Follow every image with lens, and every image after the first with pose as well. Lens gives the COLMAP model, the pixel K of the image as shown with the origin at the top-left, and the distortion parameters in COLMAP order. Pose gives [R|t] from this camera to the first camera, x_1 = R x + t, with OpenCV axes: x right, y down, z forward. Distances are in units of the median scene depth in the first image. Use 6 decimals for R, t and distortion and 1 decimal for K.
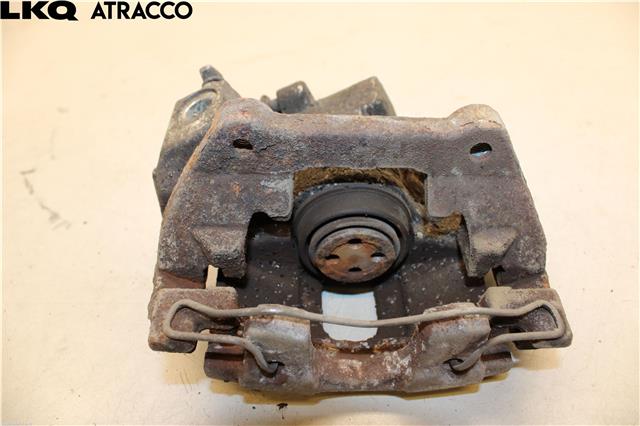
lens RADIAL K [[513.2, 0, 320.0], [0, 513.2, 213.0], [0, 0, 1]] dist [-0.174958, 0.133975]
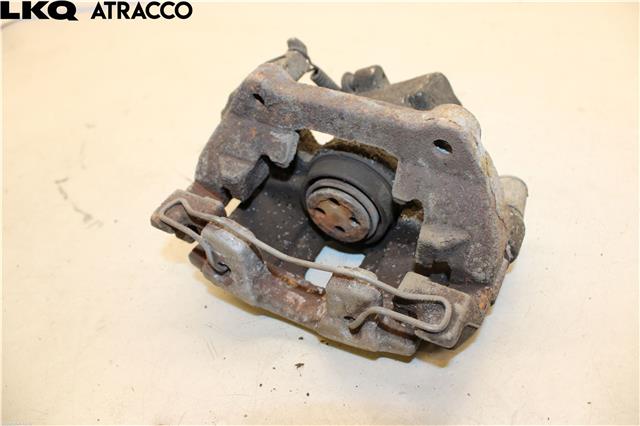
lens RADIAL K [[513.2, 0, 320.0], [0, 513.2, 213.0], [0, 0, 1]] dist [-0.174958, 0.133975]
pose [[0.856442, 0.288083, -0.428386, 0.575375], [-0.276841, 0.956701, 0.089897, -0.015647], [0.435736, 0.041603, 0.899113, -0.064640]]
